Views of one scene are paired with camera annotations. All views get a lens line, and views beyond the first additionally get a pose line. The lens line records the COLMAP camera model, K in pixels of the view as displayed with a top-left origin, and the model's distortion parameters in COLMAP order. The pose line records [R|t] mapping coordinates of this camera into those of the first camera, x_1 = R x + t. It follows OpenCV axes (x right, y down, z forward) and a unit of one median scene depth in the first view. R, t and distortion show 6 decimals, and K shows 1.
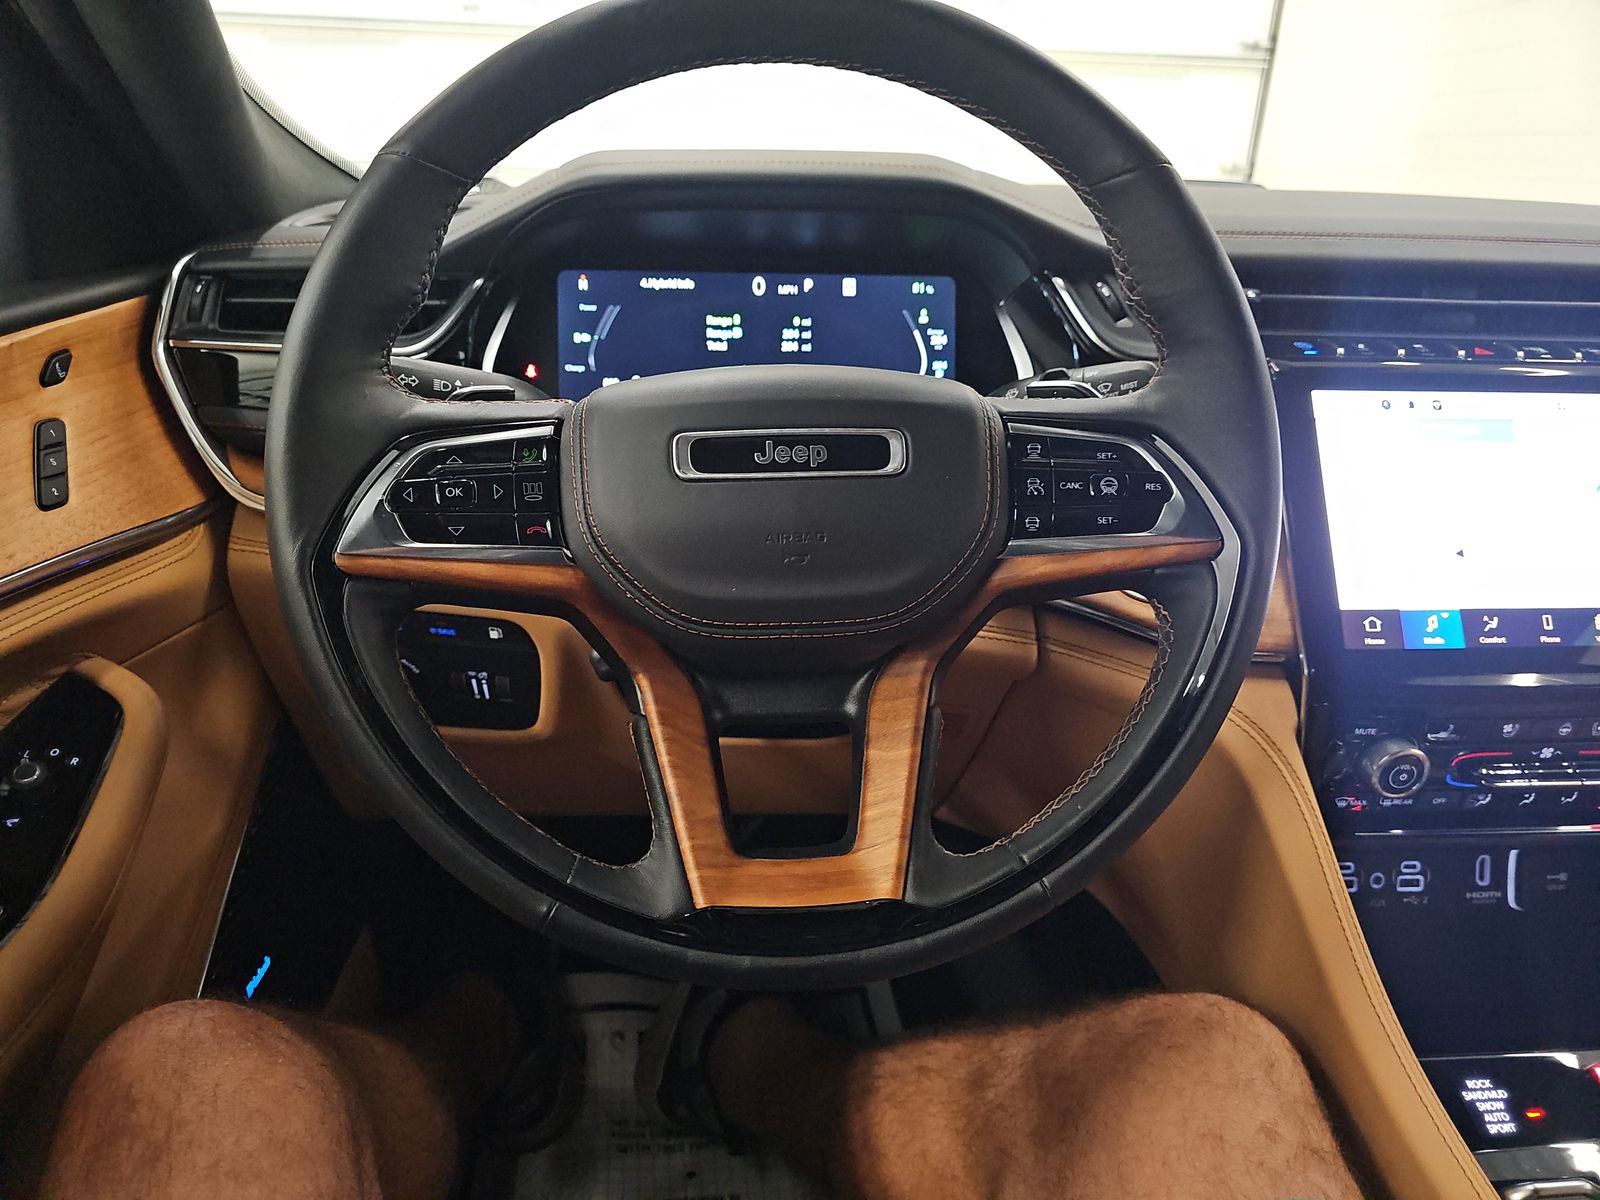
lens RADIAL K [[1069.5, 0, 800.0], [0, 1069.5, 600.0], [0, 0, 1]] dist [0.040867, -0.055867]
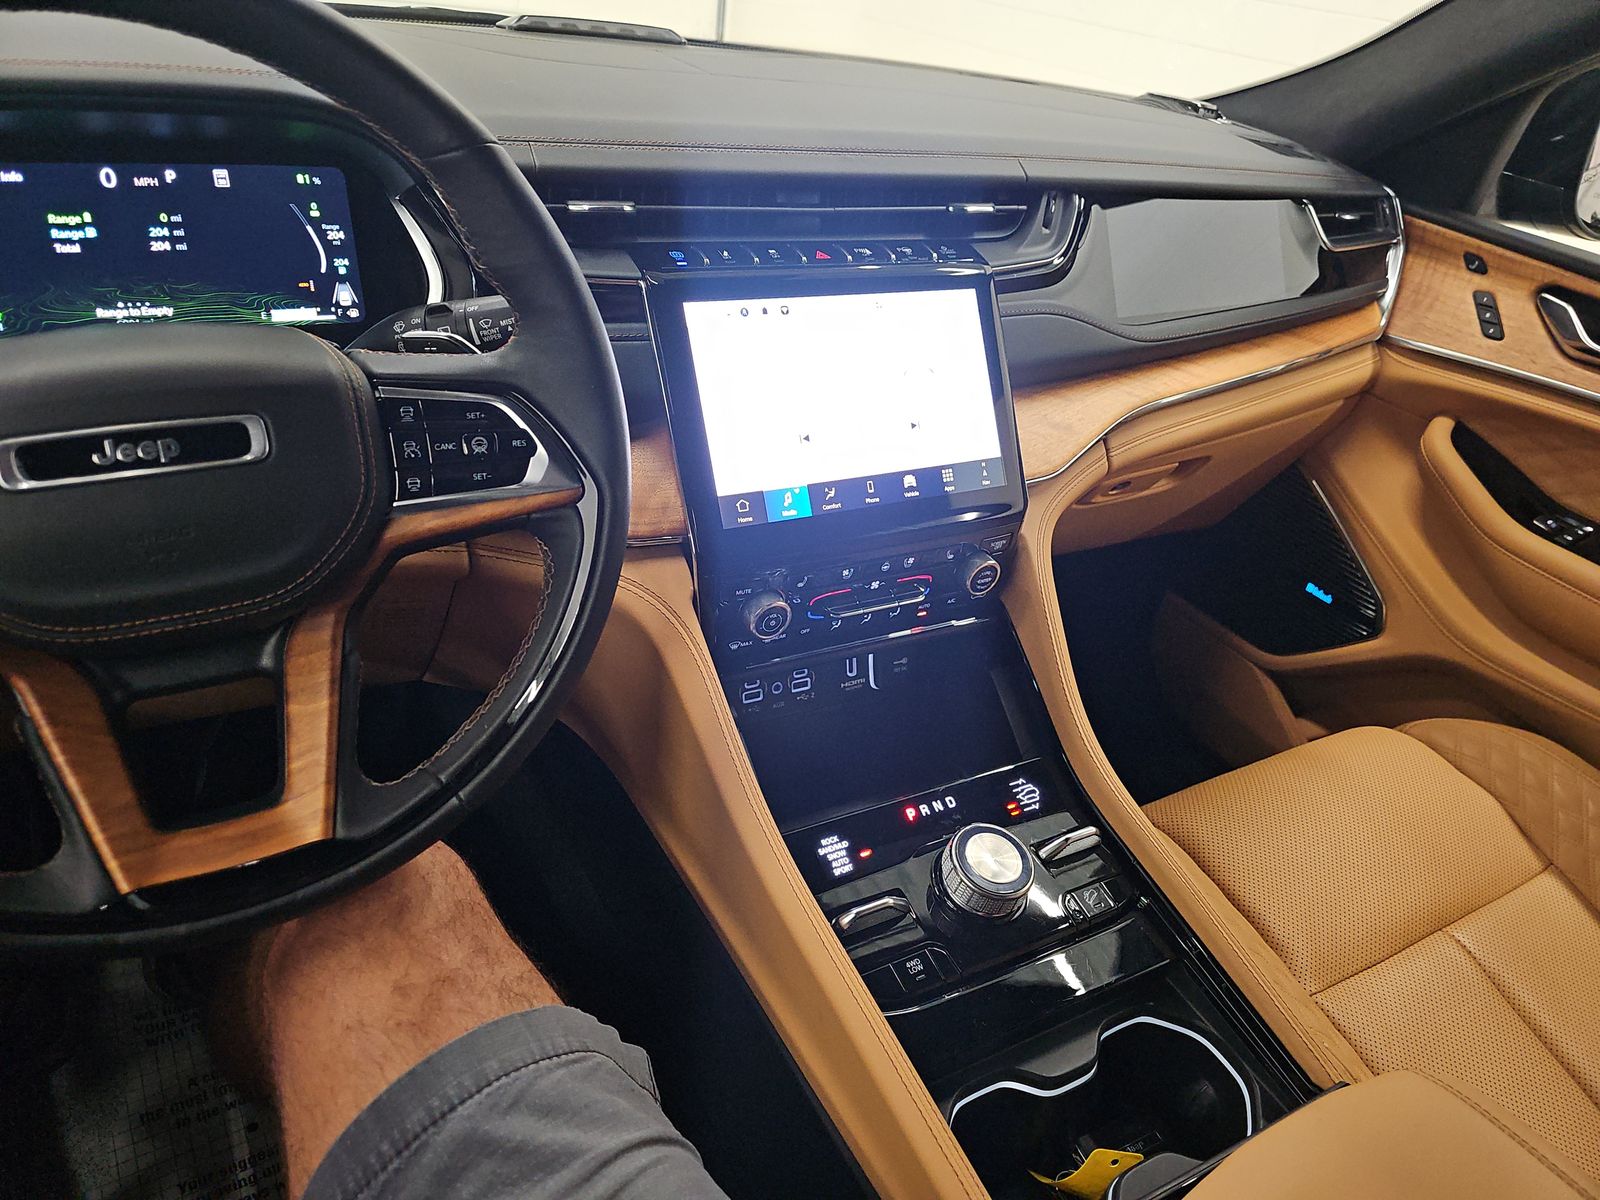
lens RADIAL K [[1052.7, 0, 800.0], [0, 1052.7, 600.0], [0, 0, 1]] dist [0.052026, -0.051211]
pose [[0.913449, -0.151435, 0.377727, 0.122899], [0.063219, 0.969721, 0.235891, -0.152211], [-0.402012, -0.191595, 0.895364, -0.119940]]
